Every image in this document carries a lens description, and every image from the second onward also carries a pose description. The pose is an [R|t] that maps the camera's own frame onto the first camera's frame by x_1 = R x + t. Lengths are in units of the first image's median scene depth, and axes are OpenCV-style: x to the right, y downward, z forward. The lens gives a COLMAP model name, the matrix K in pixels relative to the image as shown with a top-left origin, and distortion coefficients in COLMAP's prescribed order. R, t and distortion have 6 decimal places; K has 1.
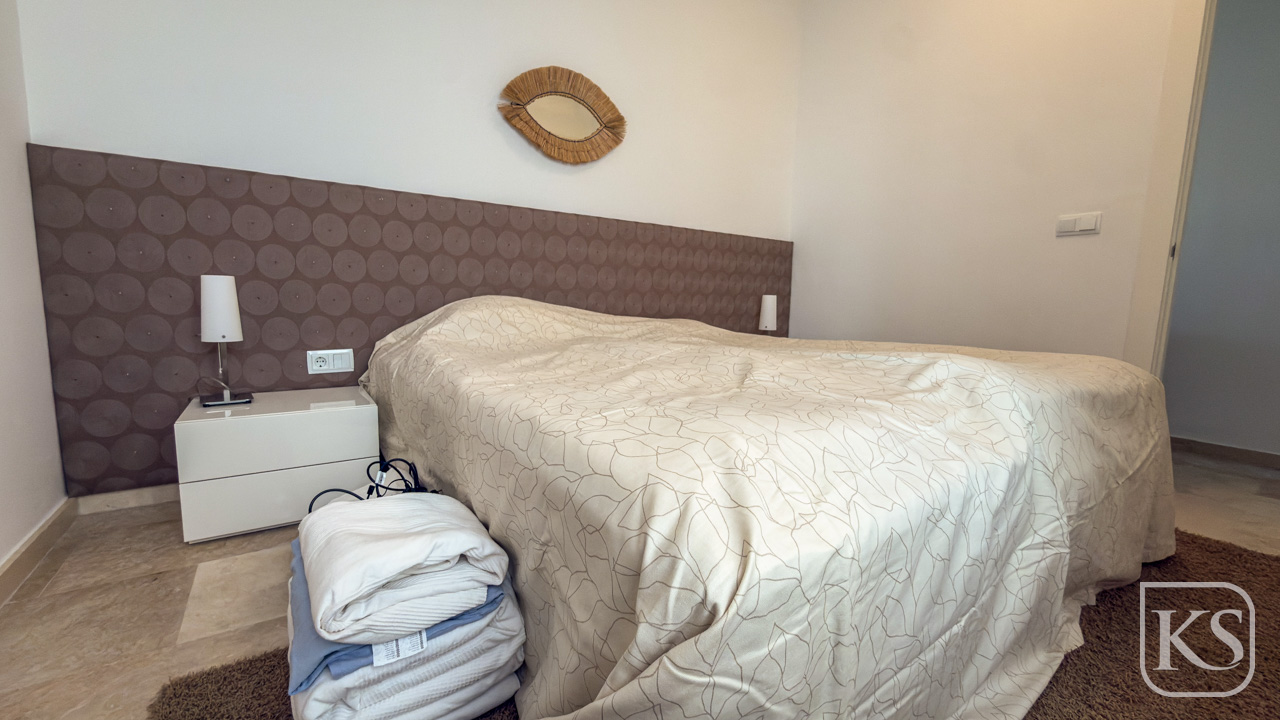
lens RADIAL K [[511.2, 0, 639.9], [0, 511.2, 358.8], [0, 0, 1]] dist [-0.002506, -0.000138]
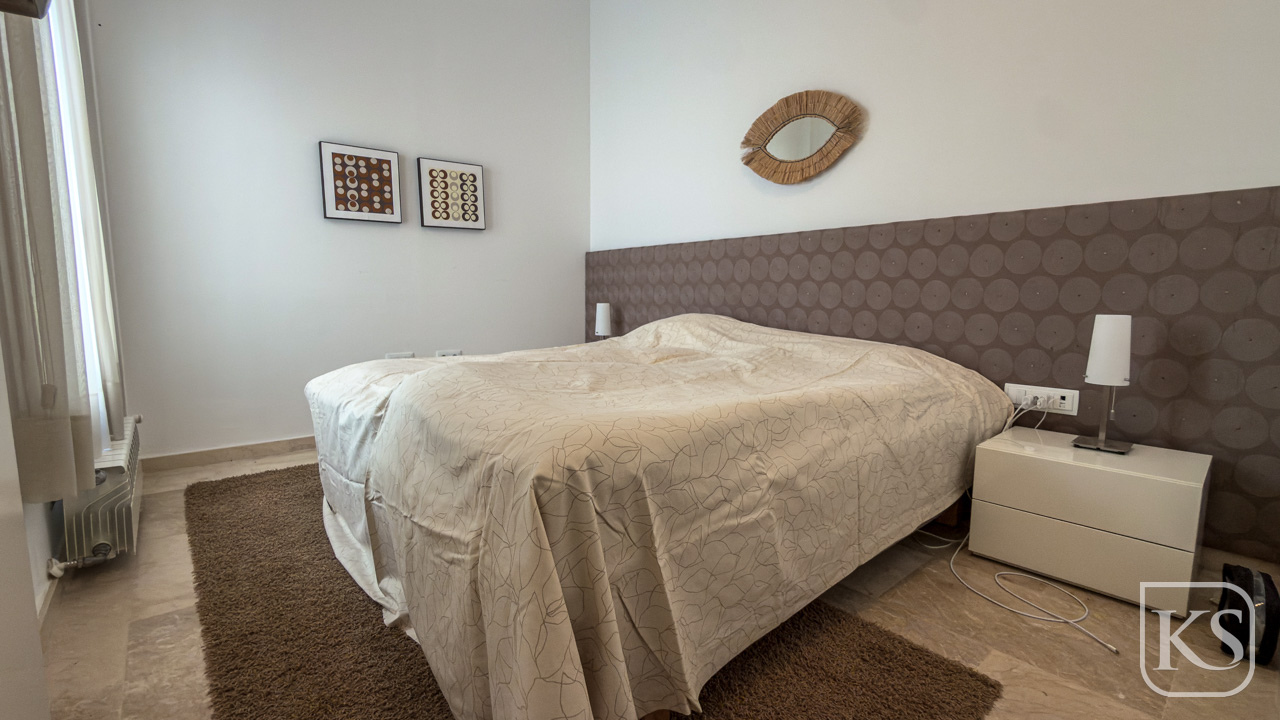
lens RADIAL K [[511.2, 0, 639.9], [0, 511.2, 358.8], [0, 0, 1]] dist [-0.002506, -0.000138]
pose [[0.153450, 0.072560, -0.985489, 0.826402], [-0.143051, 0.988426, 0.050502, -0.048605], [0.977747, 0.133226, 0.162053, 0.586397]]
